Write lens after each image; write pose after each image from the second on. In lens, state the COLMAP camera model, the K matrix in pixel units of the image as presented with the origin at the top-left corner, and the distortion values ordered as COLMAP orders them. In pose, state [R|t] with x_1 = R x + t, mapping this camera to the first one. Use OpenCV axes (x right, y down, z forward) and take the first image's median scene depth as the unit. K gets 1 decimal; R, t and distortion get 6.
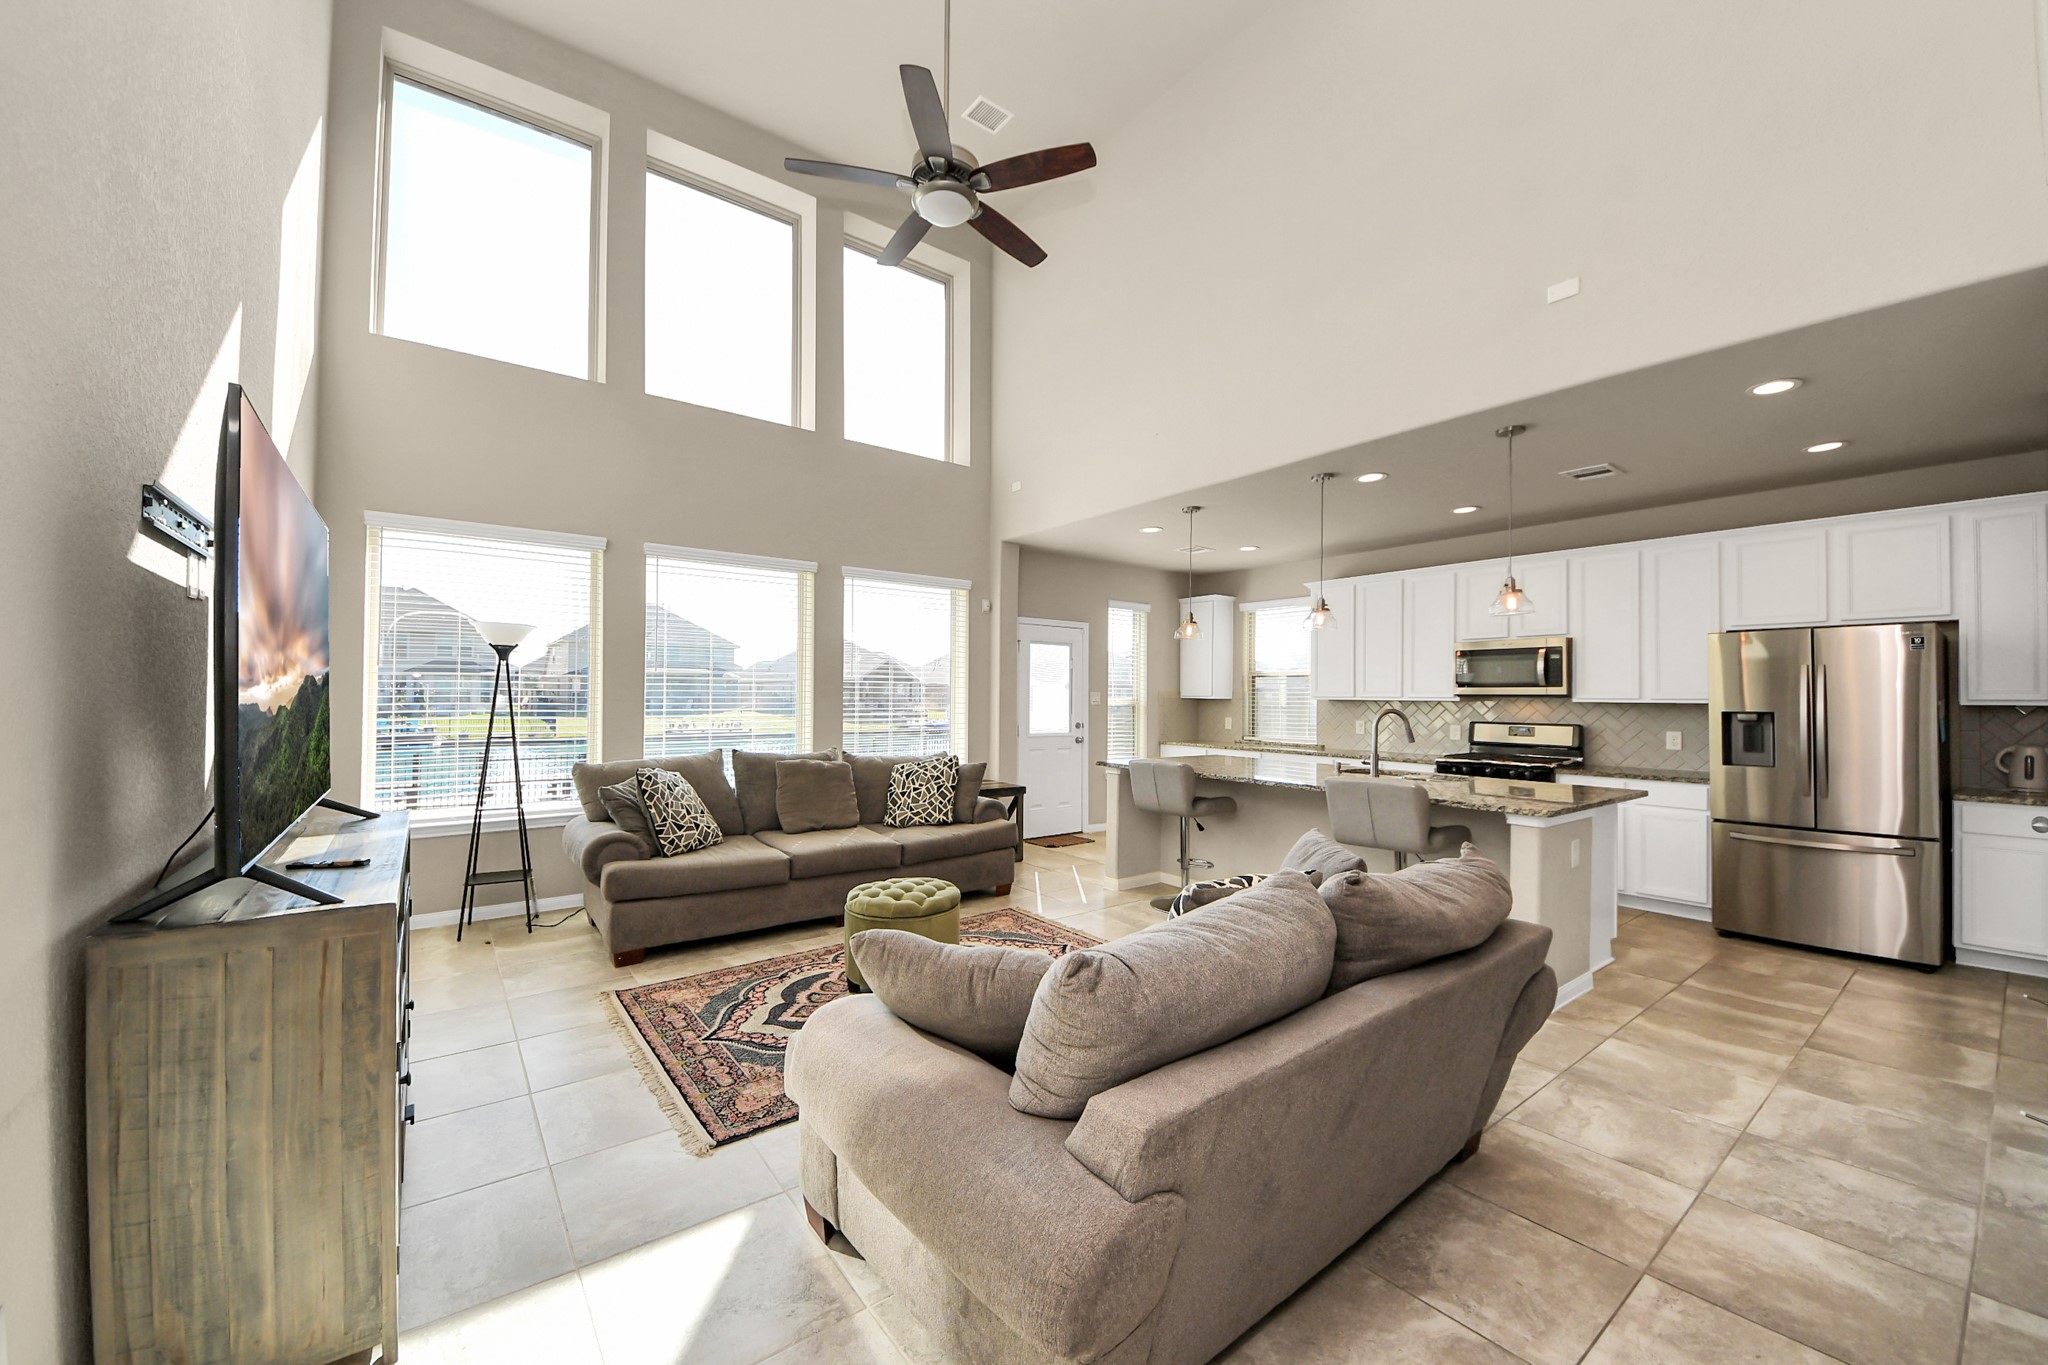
lens RADIAL K [[753.5, 0, 1012.1], [0, 753.5, 682.5], [0, 0, 1]] dist [0.026610, -0.005793]
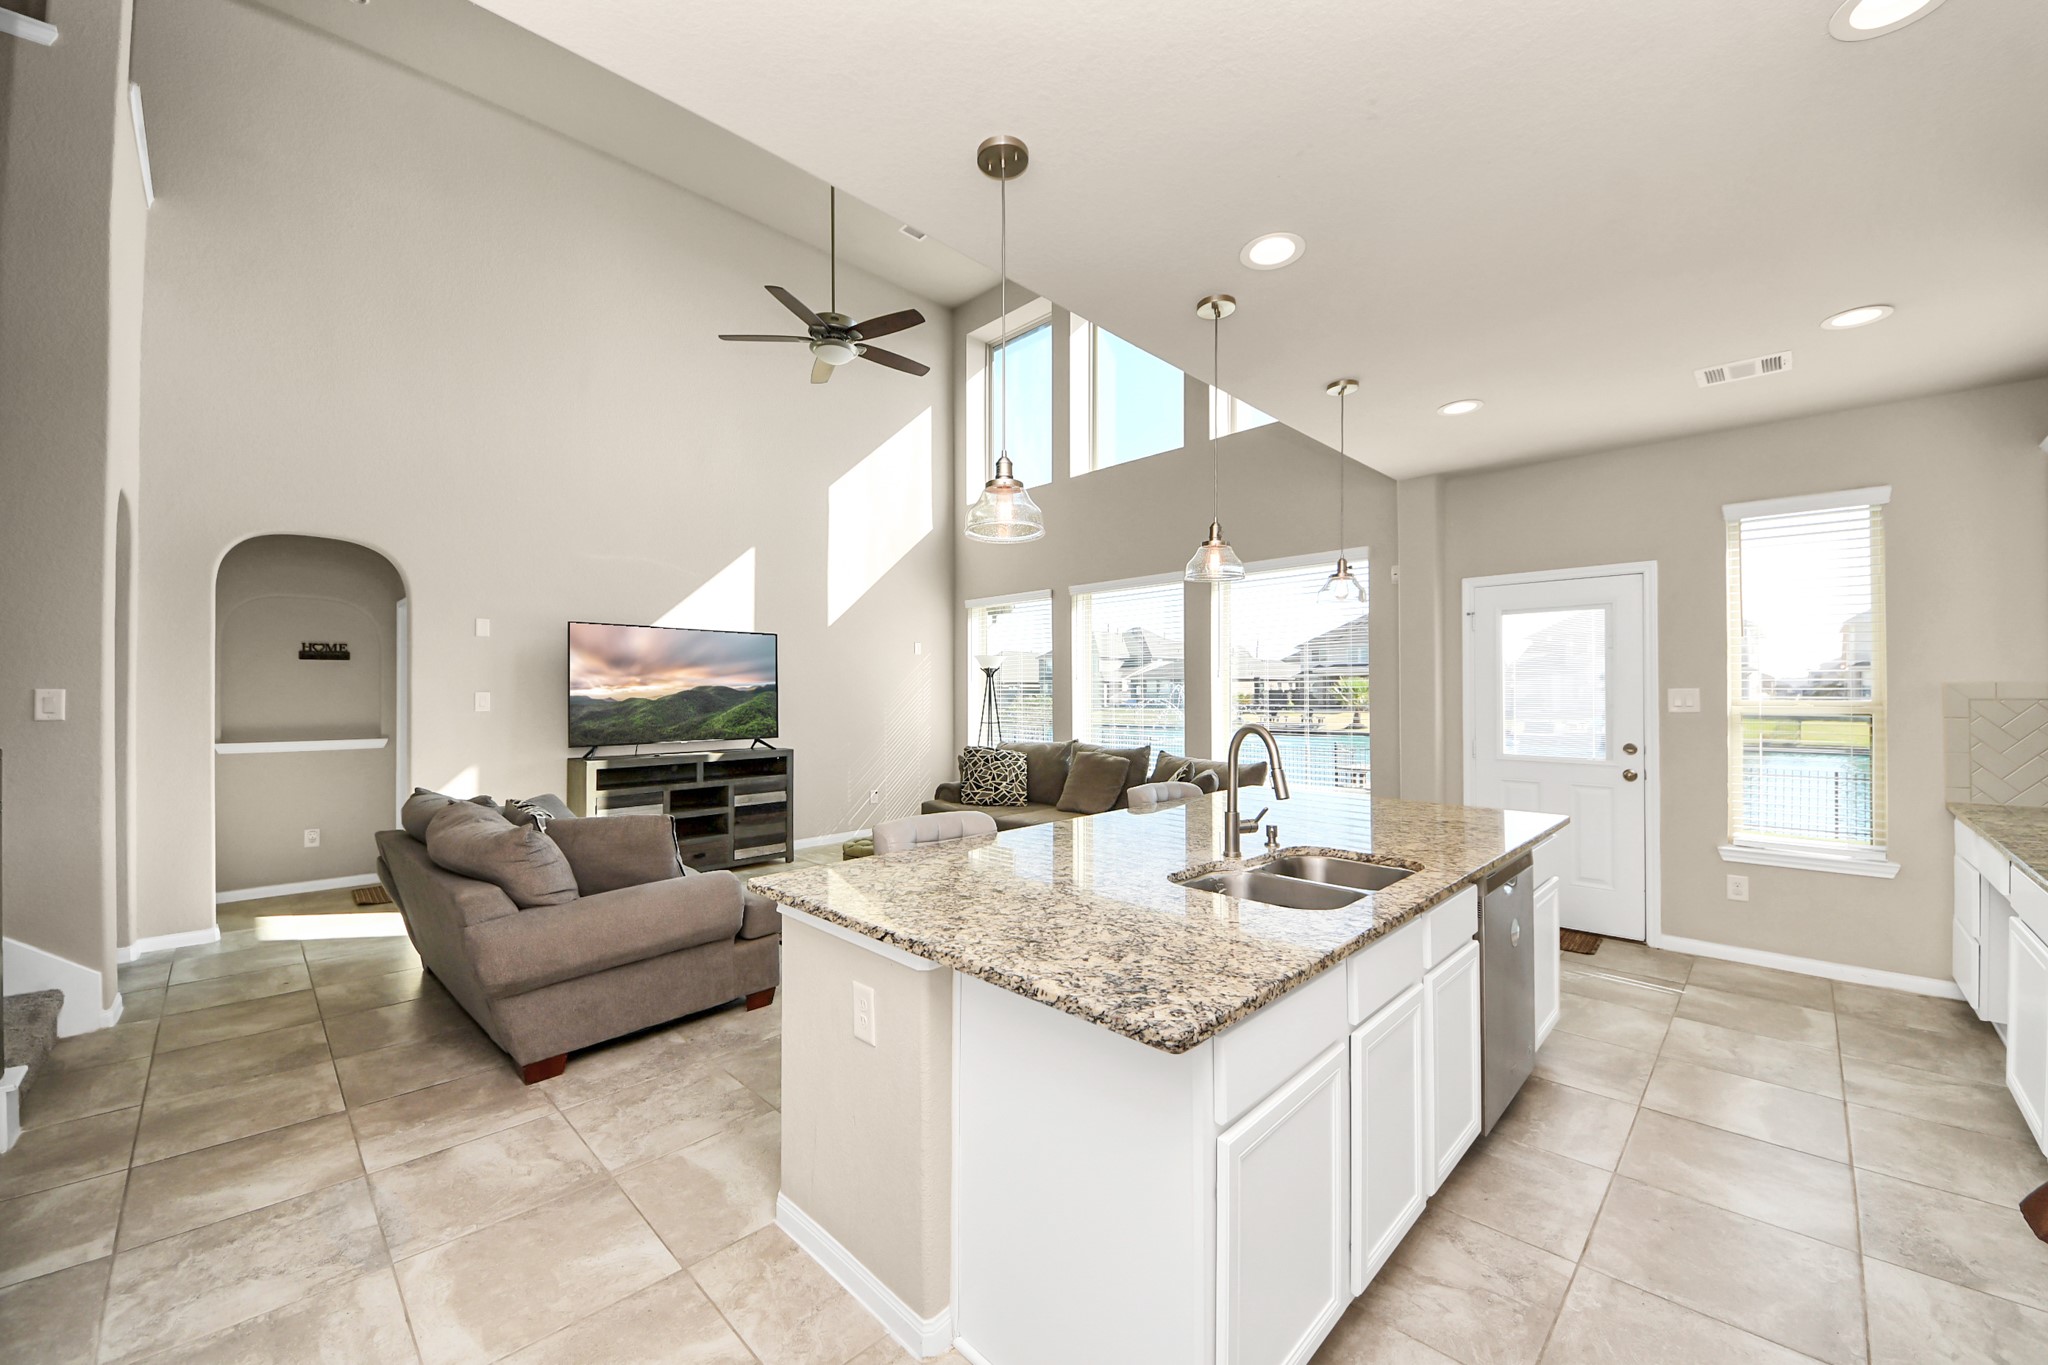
lens RADIAL K [[759.8, 0, 1044.7], [0, 759.8, 680.4], [0, 0, 1]] dist [0.012429, -0.000031]
pose [[0.175845, -0.021941, -0.984173, 1.196856], [0.023192, 0.999566, -0.018140, 0.013711], [0.984145, -0.019635, 0.176277, 0.988464]]
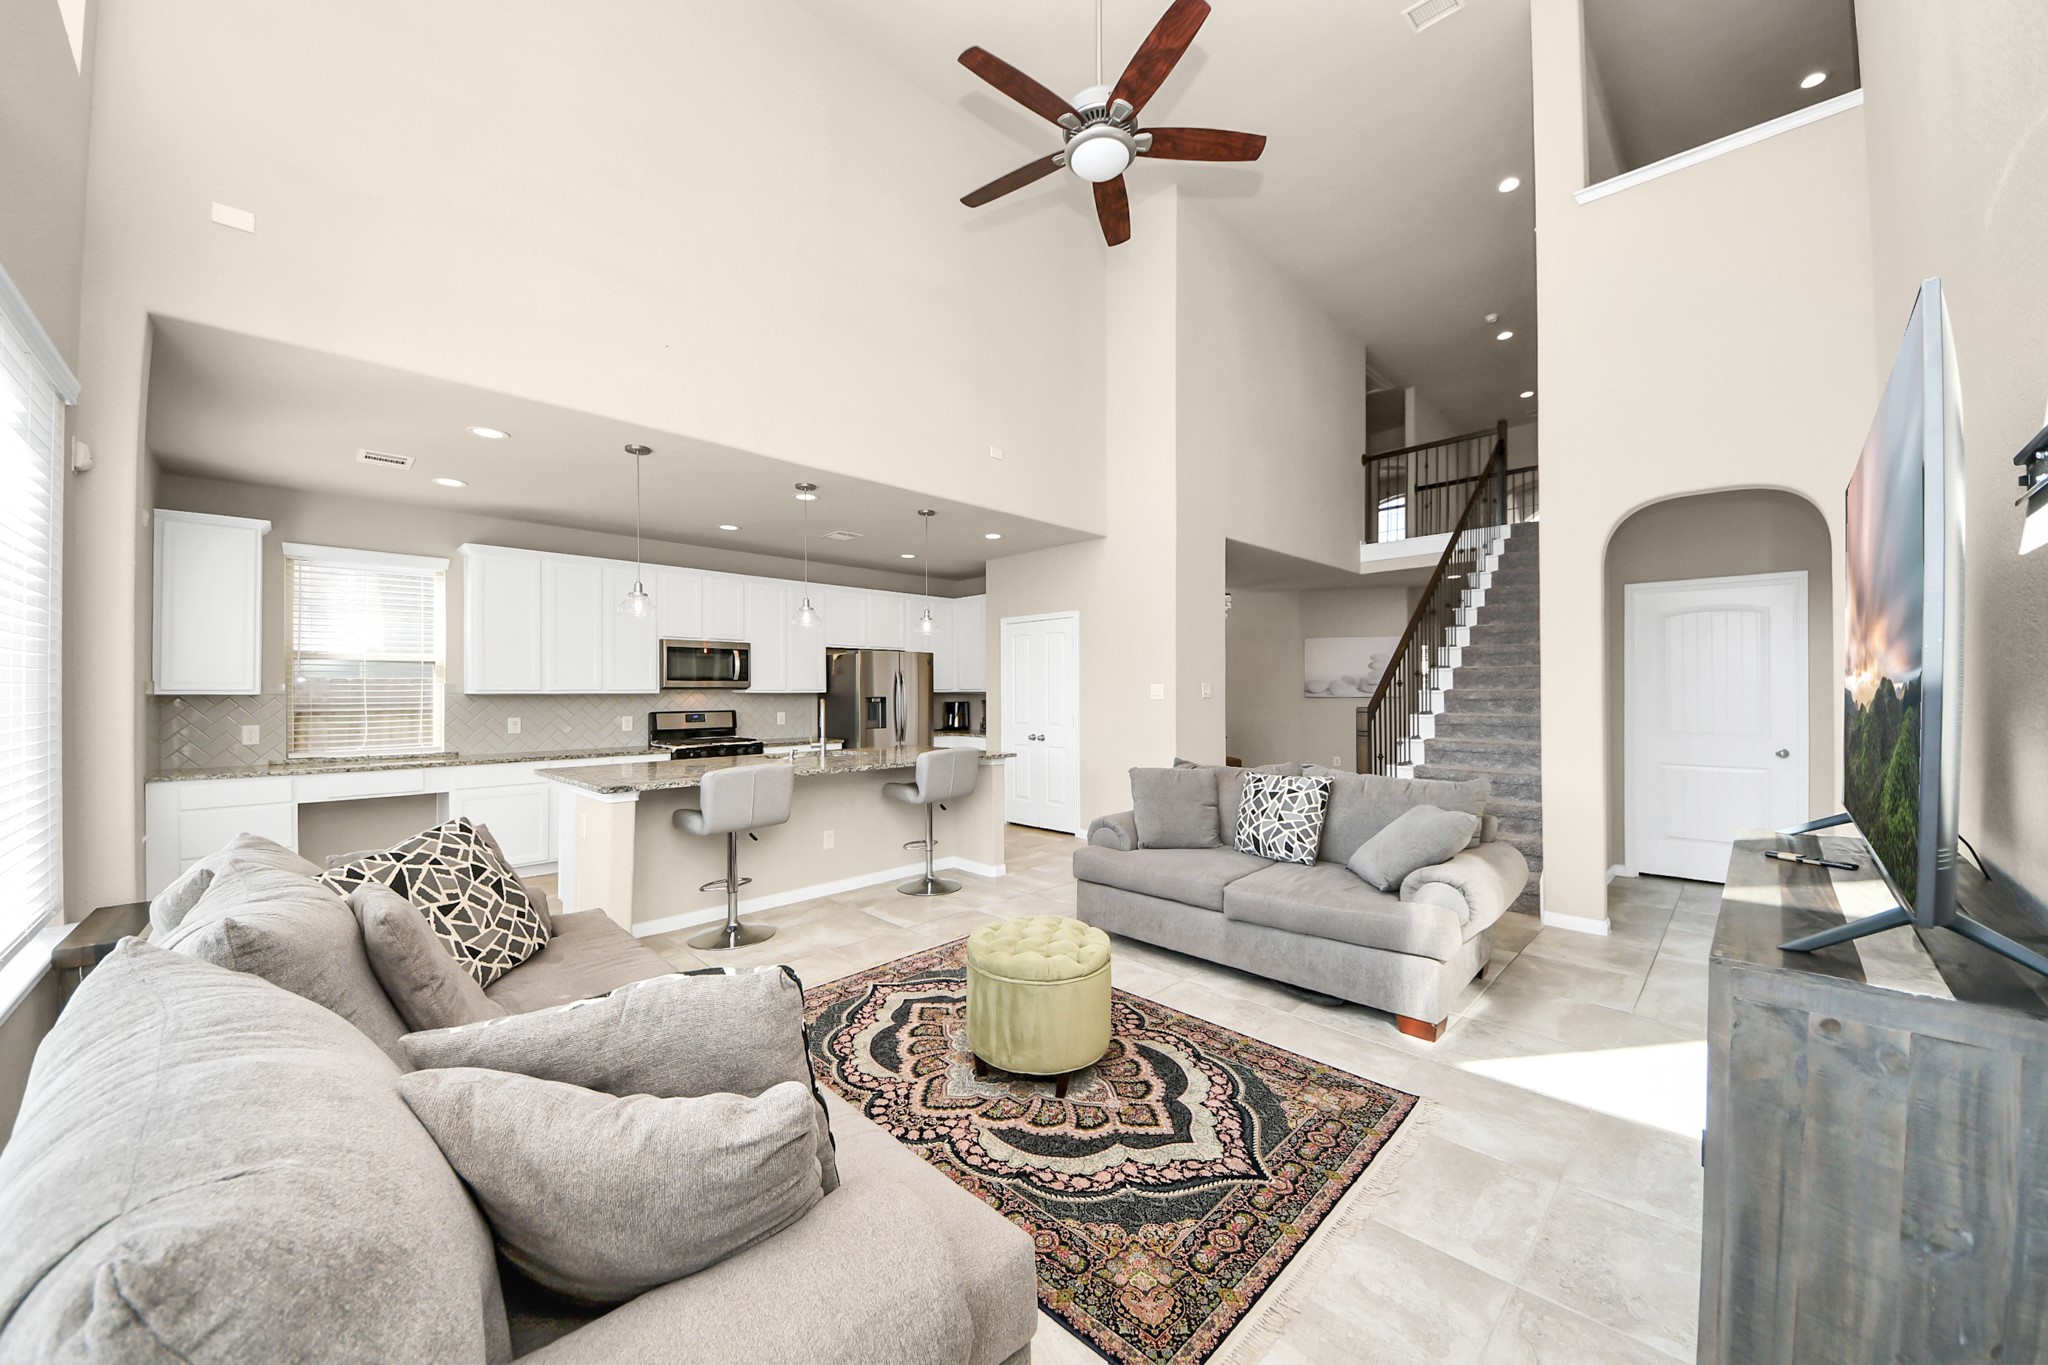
lens RADIAL K [[740.6, 0, 1000.0], [0, 740.6, 687.1], [0, 0, 1]] dist [0.000492, -0.000005]
pose [[-0.113258, -0.001896, 0.993564, -0.852144], [-0.017101, 0.999854, -0.000041, 0.011963], [-0.993418, -0.016996, -0.113274, 1.067362]]
